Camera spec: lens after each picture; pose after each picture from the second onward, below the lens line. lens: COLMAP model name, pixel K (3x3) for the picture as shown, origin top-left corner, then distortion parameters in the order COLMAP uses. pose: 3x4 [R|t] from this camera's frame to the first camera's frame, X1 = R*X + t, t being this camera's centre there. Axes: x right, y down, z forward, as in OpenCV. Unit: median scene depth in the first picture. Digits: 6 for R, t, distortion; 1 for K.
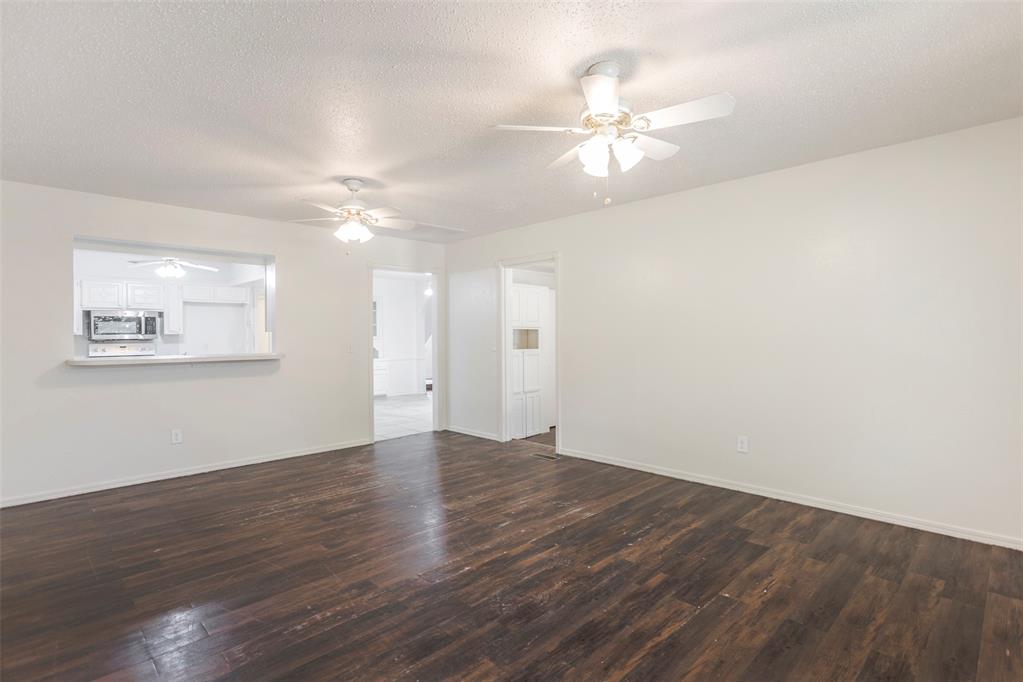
lens RADIAL K [[499.2, 0, 511.0], [0, 499.2, 340.7], [0, 0, 1]] dist [-0.009836, 0.005510]
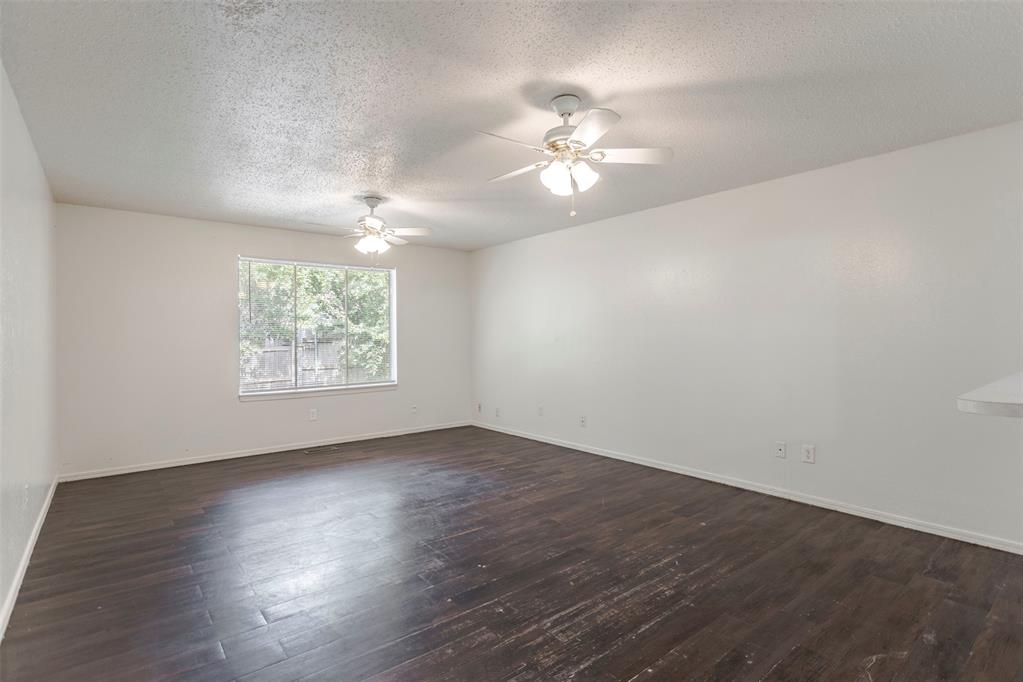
lens RADIAL K [[499.2, 0, 511.9], [0, 499.2, 340.7], [0, 0, 1]] dist [-0.009836, 0.005510]
pose [[-0.994820, 0.010321, 0.101125, -0.379586], [0.011166, 0.999907, 0.007801, -0.006844], [-0.101035, 0.008889, -0.994843, 2.056663]]
